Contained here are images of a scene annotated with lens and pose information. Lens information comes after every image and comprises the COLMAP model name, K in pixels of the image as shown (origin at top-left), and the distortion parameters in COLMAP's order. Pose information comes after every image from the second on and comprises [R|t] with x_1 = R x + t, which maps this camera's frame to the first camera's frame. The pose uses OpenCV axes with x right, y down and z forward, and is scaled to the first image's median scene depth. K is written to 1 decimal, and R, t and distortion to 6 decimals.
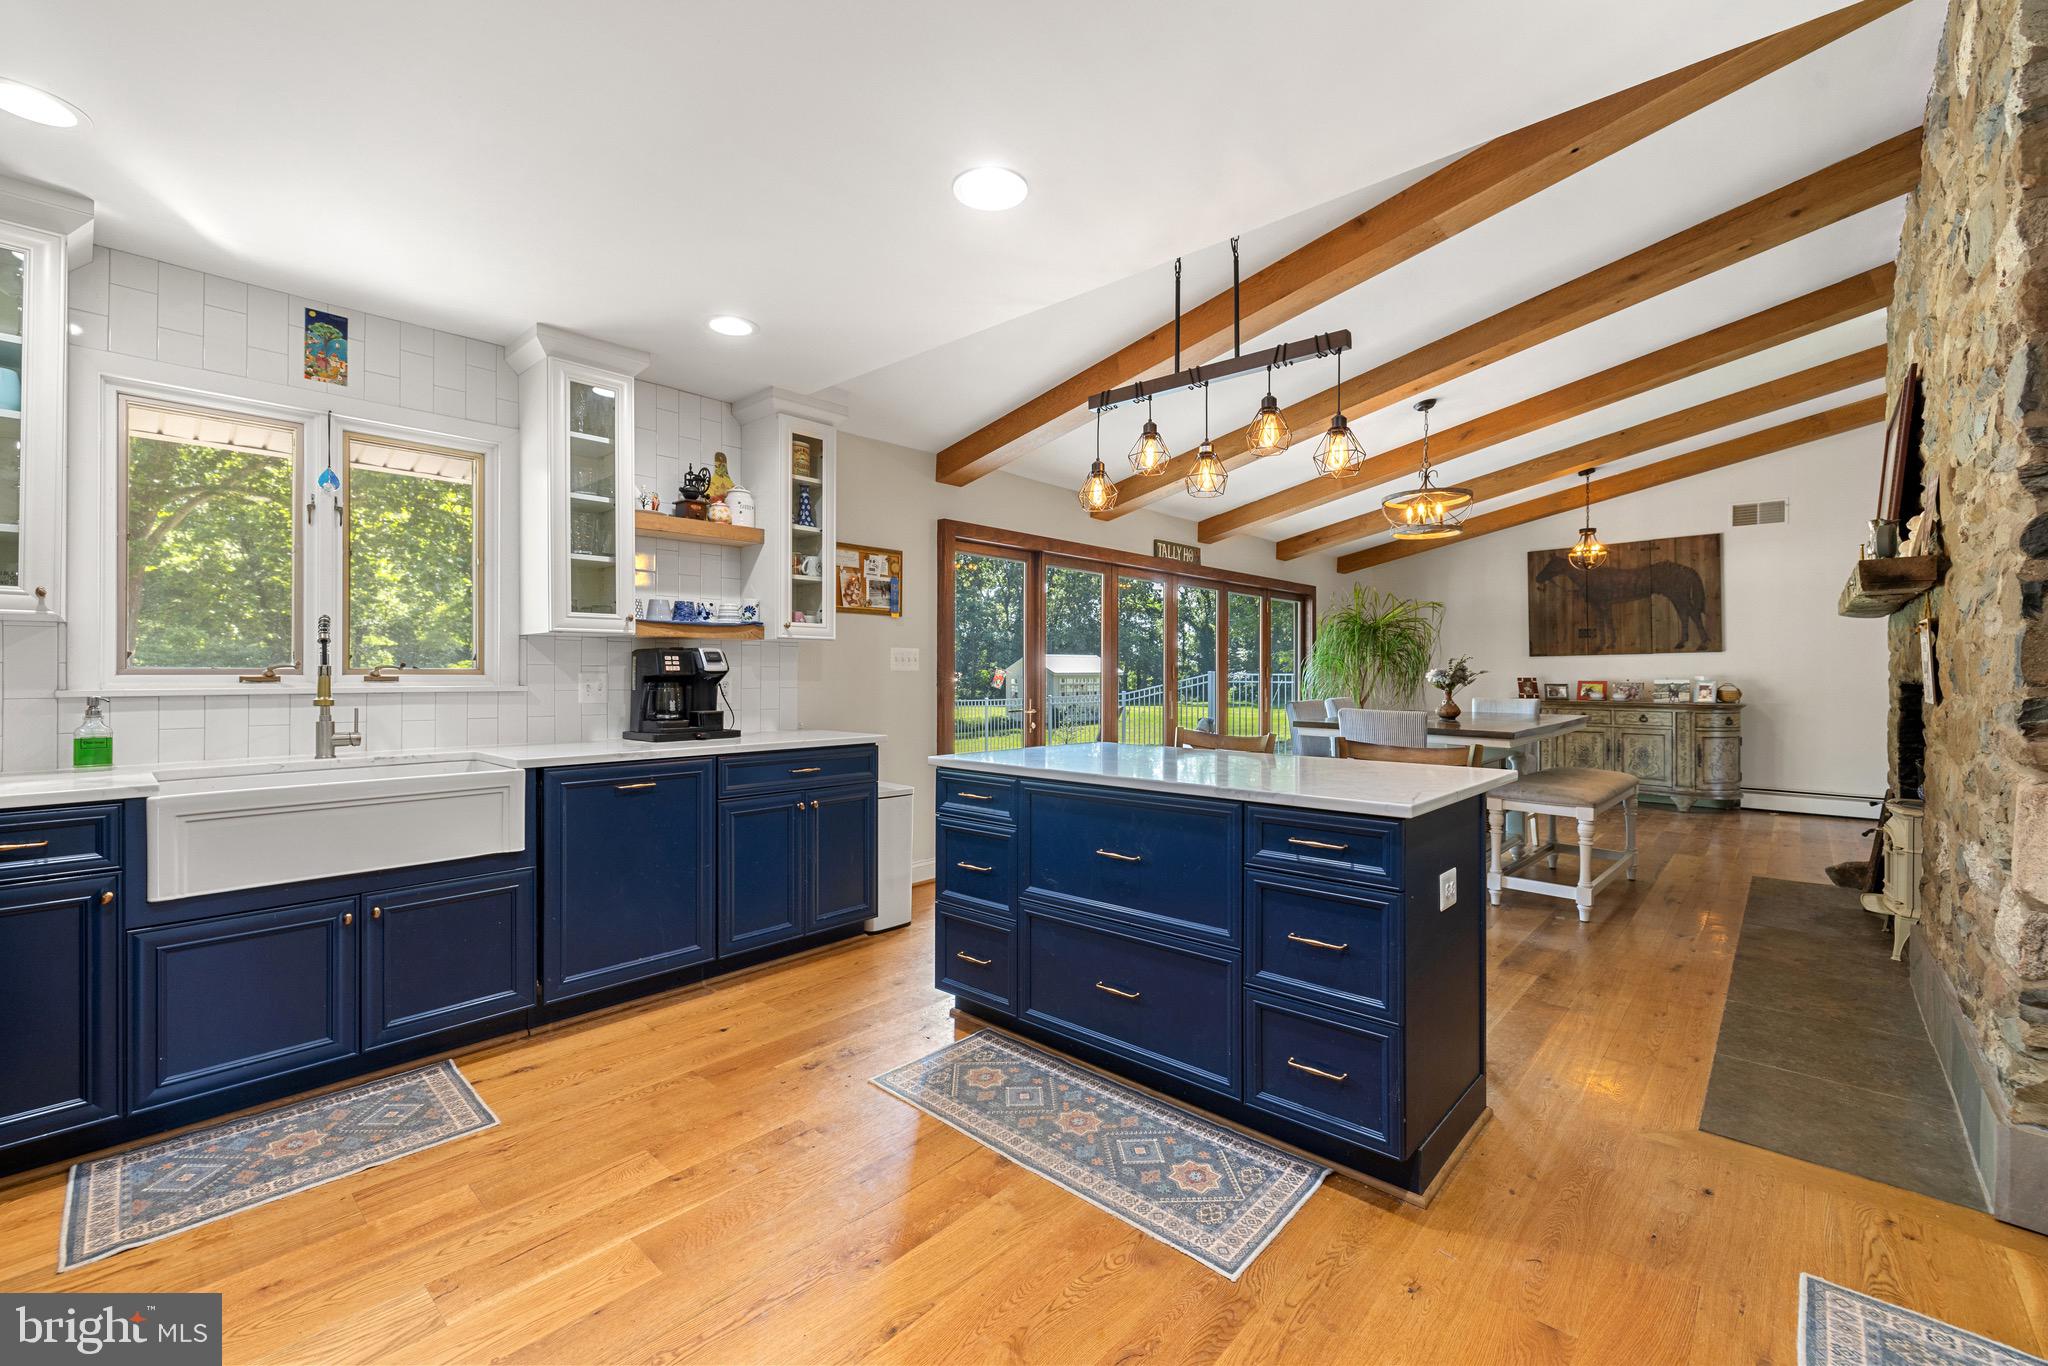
lens RADIAL K [[853.8, 0, 1005.2], [0, 853.8, 673.4], [0, 0, 1]] dist [0.002352, -0.000108]
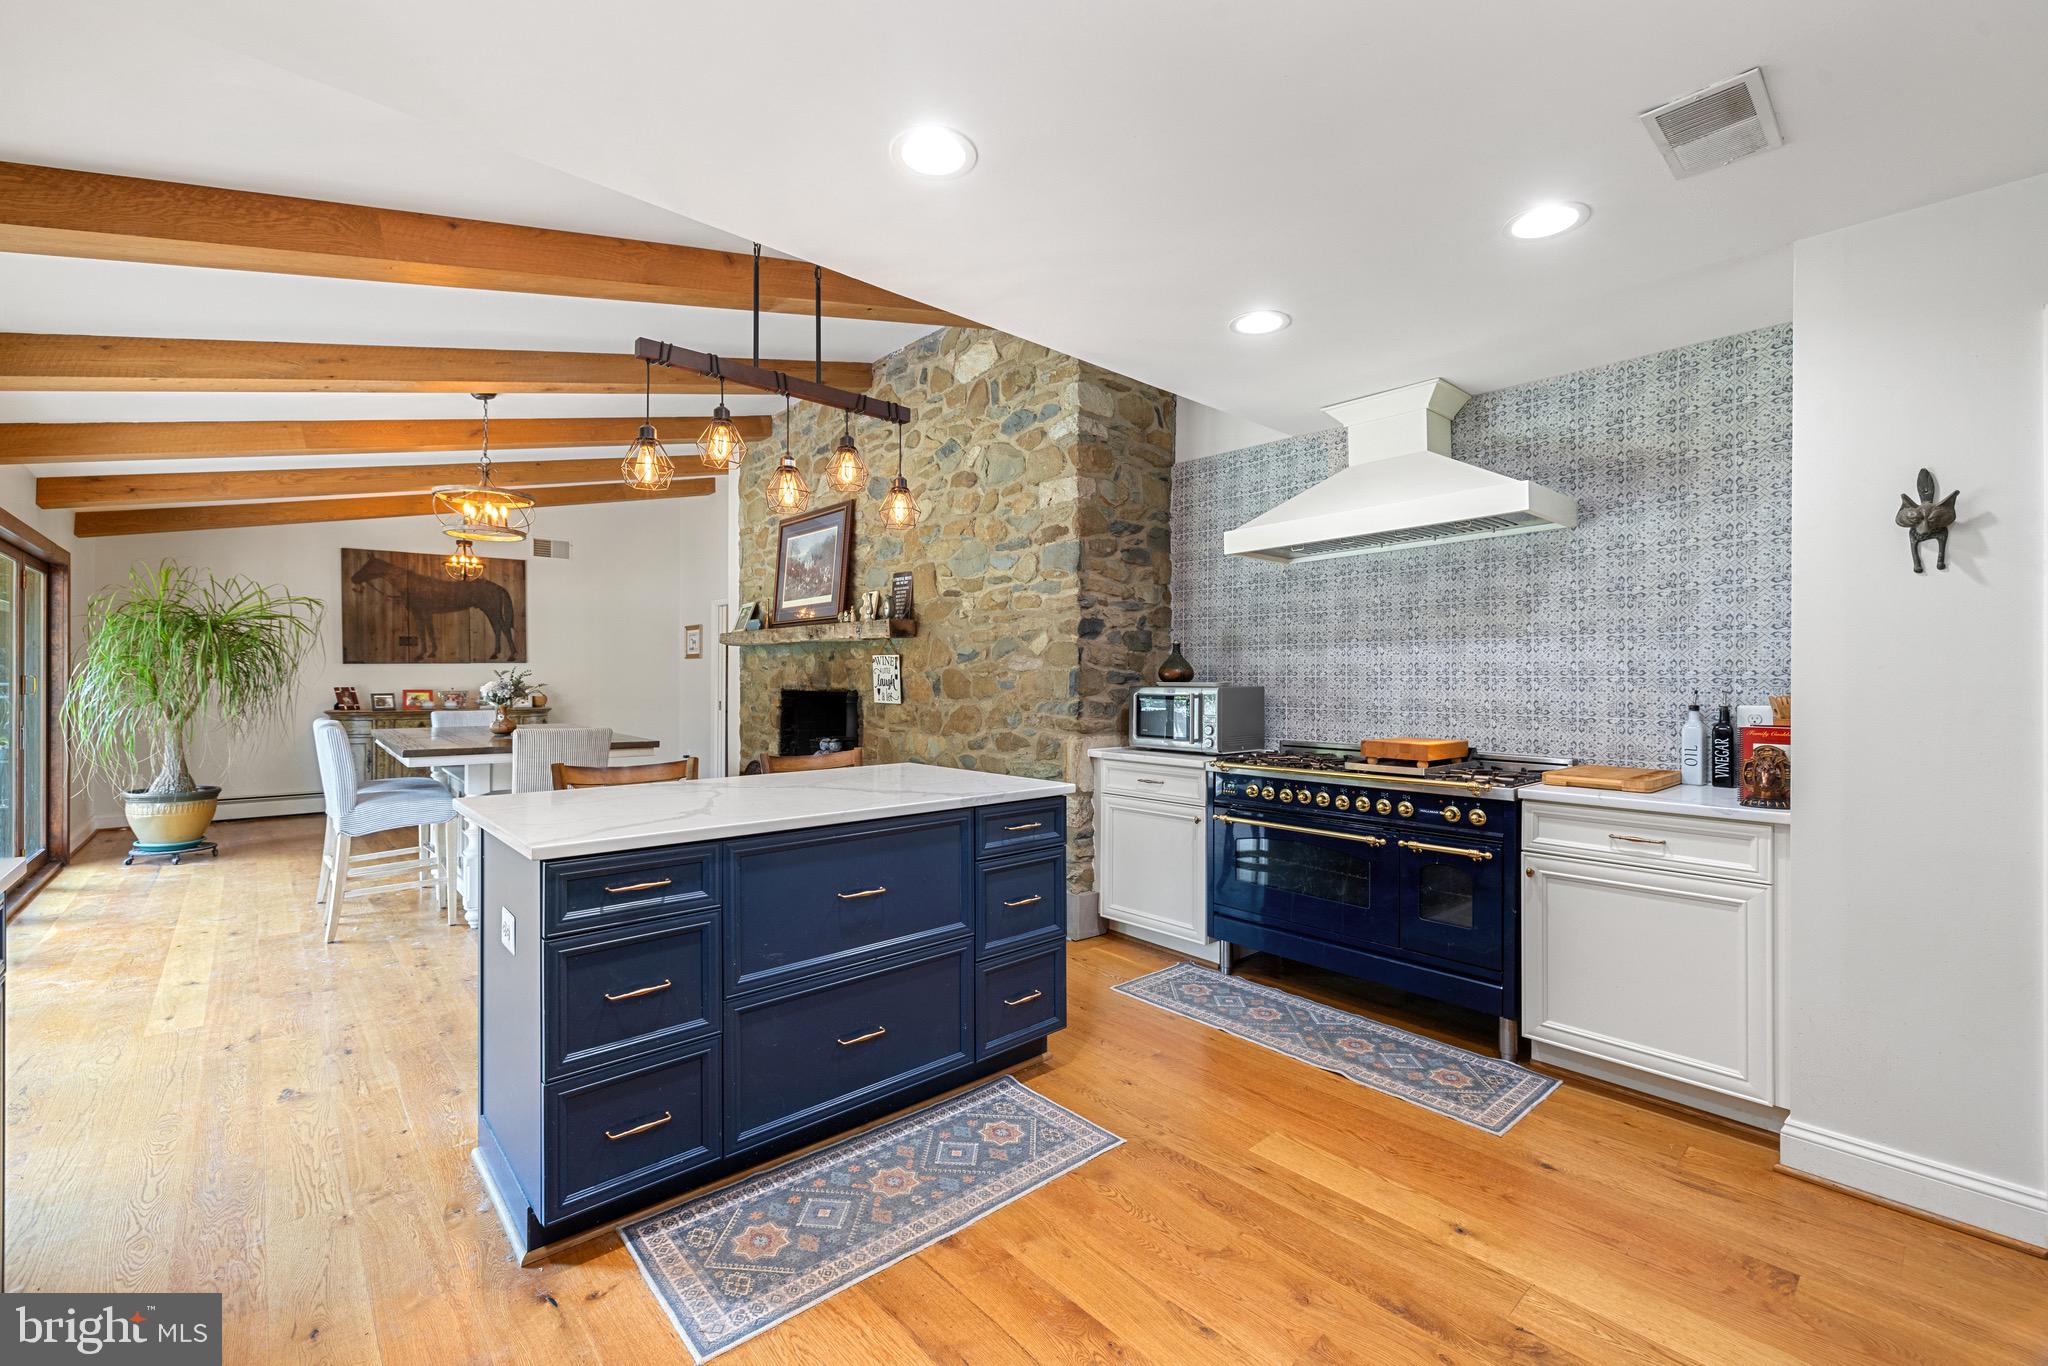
lens RADIAL K [[853.8, 0, 1017.5], [0, 853.8, 676.6], [0, 0, 1]] dist [0.002352, -0.000108]
pose [[0.091173, 0.000216, 0.995835, -0.255378], [-0.001701, 0.999999, -0.000061, -0.008162], [-0.995834, -0.001689, 0.091173, 0.240327]]
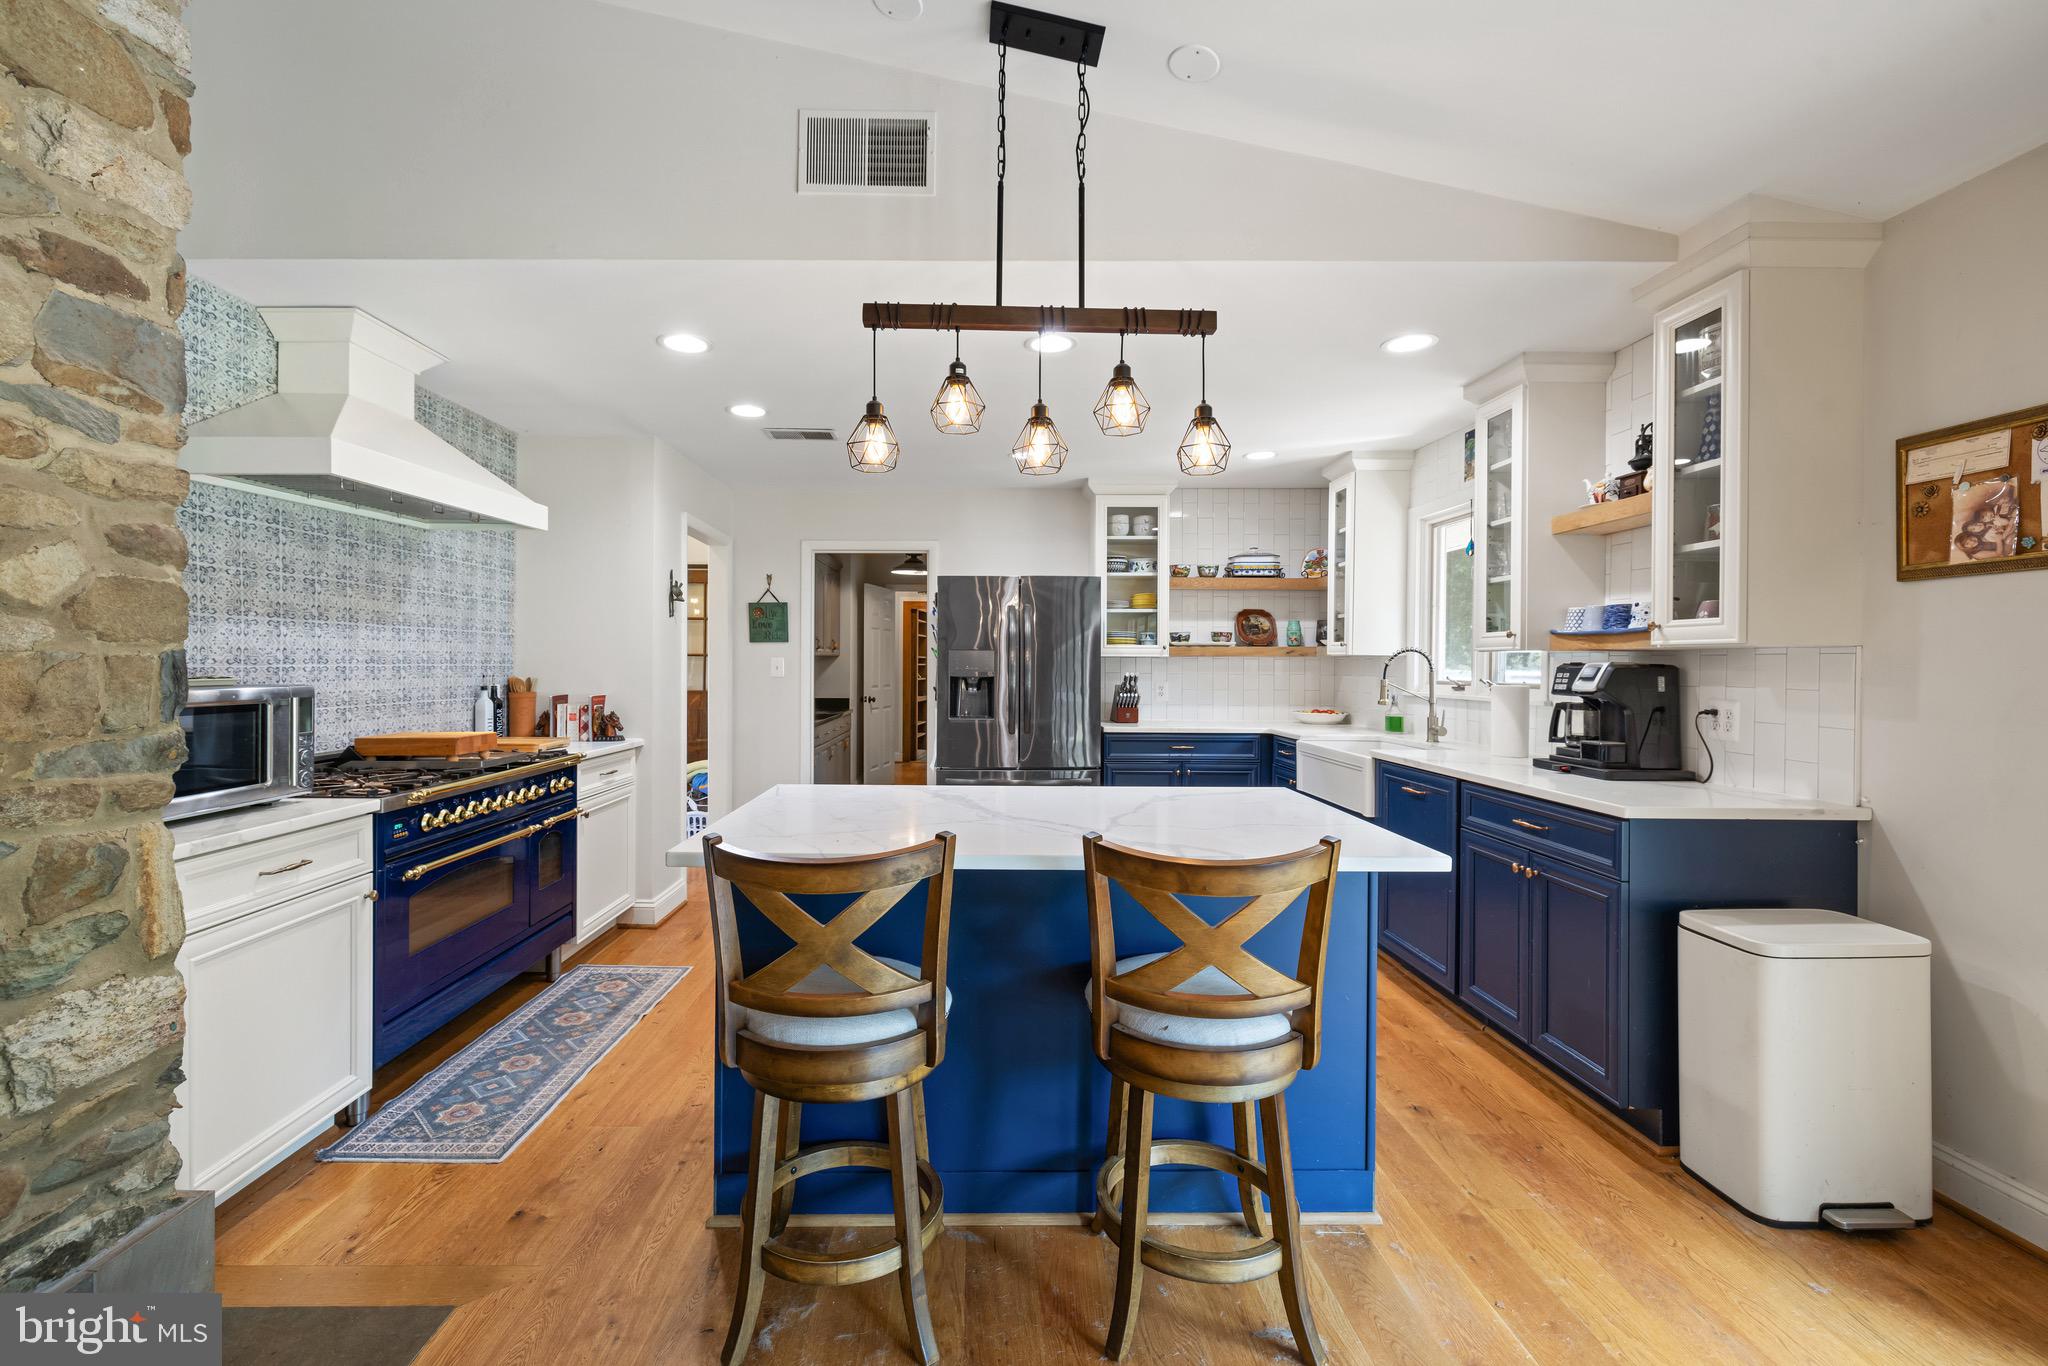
lens RADIAL K [[853.8, 0, 1006.0], [0, 853.8, 667.0], [0, 0, 1]] dist [0.002352, -0.000108]
pose [[-0.716207, -0.002041, -0.697885, 0.297915], [-0.006165, 0.999975, 0.003403, -0.011129], [0.697861, 0.006740, -0.716202, 0.565684]]
